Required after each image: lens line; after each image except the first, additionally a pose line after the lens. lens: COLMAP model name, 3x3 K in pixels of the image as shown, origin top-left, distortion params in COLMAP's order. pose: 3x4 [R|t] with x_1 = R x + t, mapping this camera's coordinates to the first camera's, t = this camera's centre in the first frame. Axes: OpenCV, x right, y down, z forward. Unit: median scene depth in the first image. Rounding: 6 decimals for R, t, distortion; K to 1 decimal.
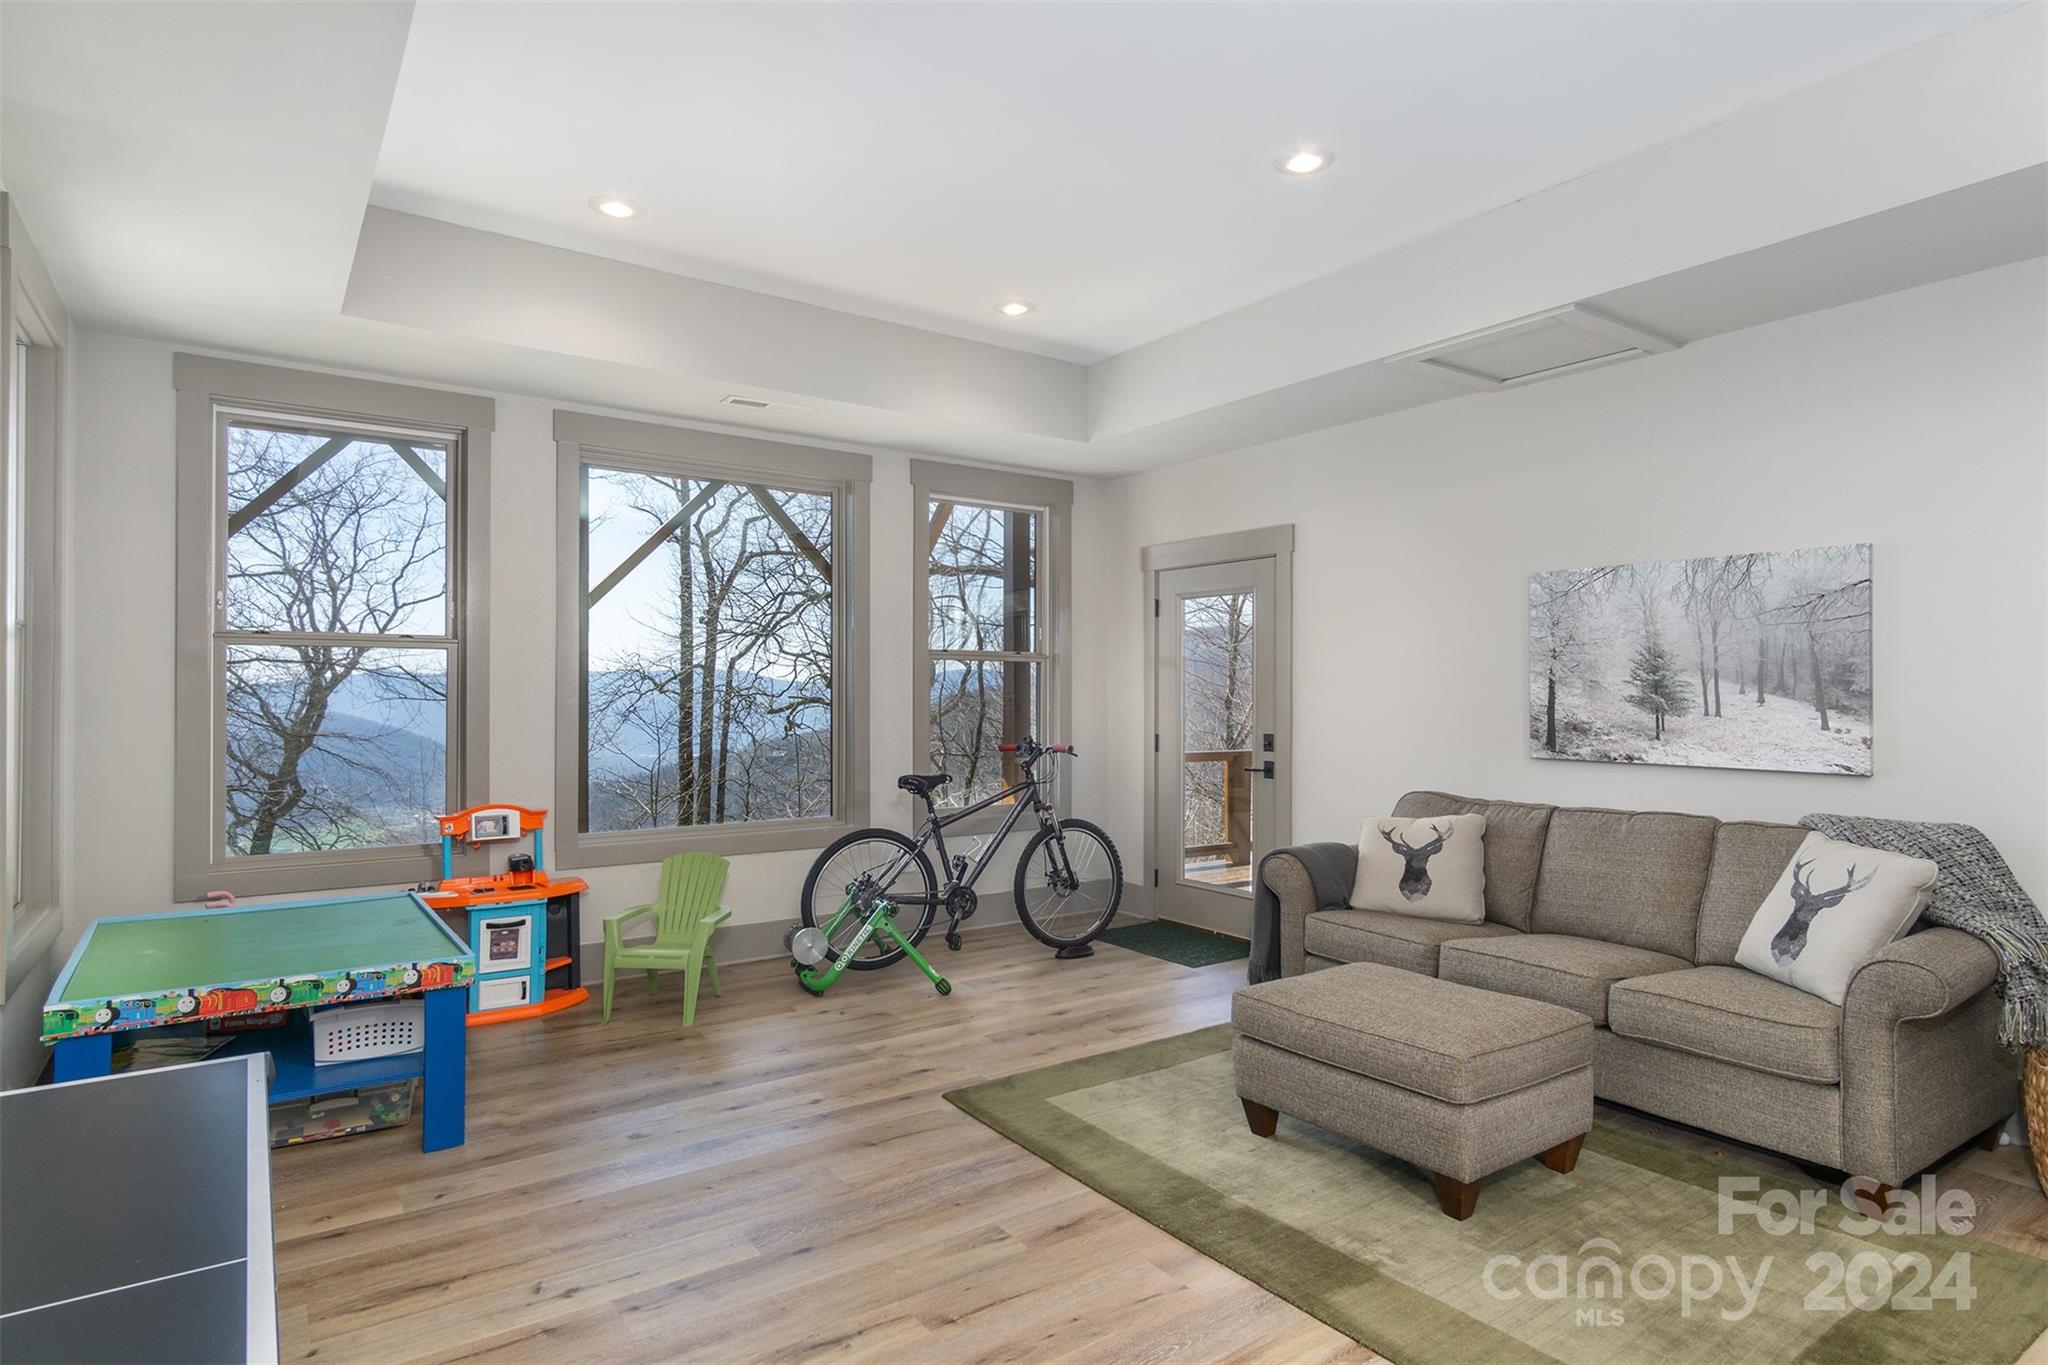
lens RADIAL K [[1105.4, 0, 1015.9], [0, 1105.4, 676.1], [0, 0, 1]] dist [0.002164, 0.003111]
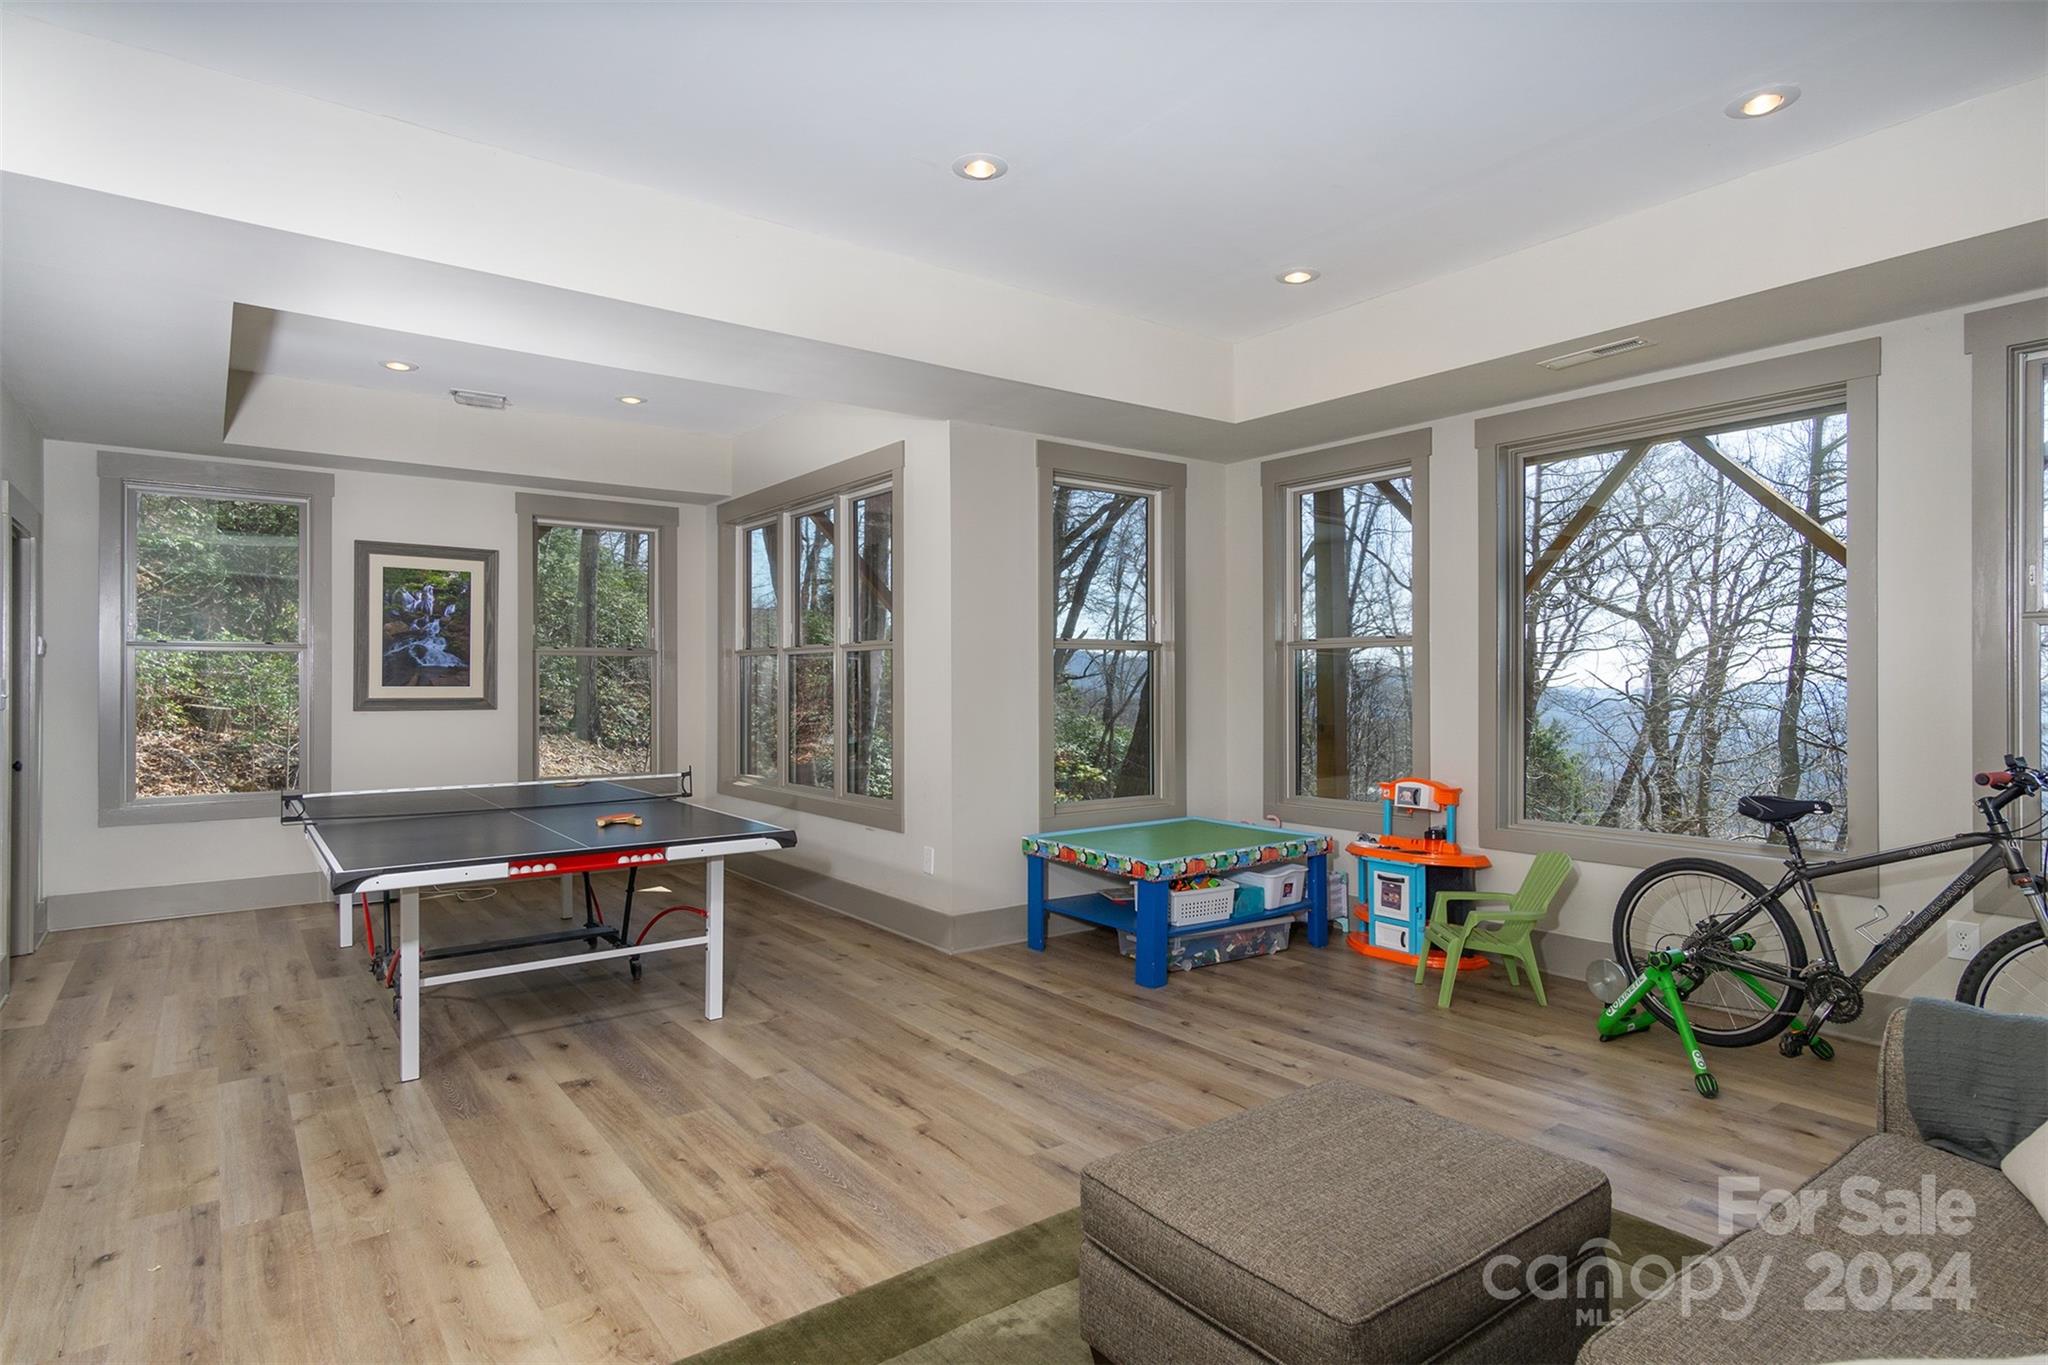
lens RADIAL K [[1105.4, 0, 1019.7], [0, 1105.4, 689.1], [0, 0, 1]] dist [0.002164, 0.003111]
pose [[0.020484, 0.002040, -0.999788, 0.698898], [0.013704, 0.999903, 0.002321, 0.015326], [0.999696, -0.013749, 0.020454, 0.583223]]
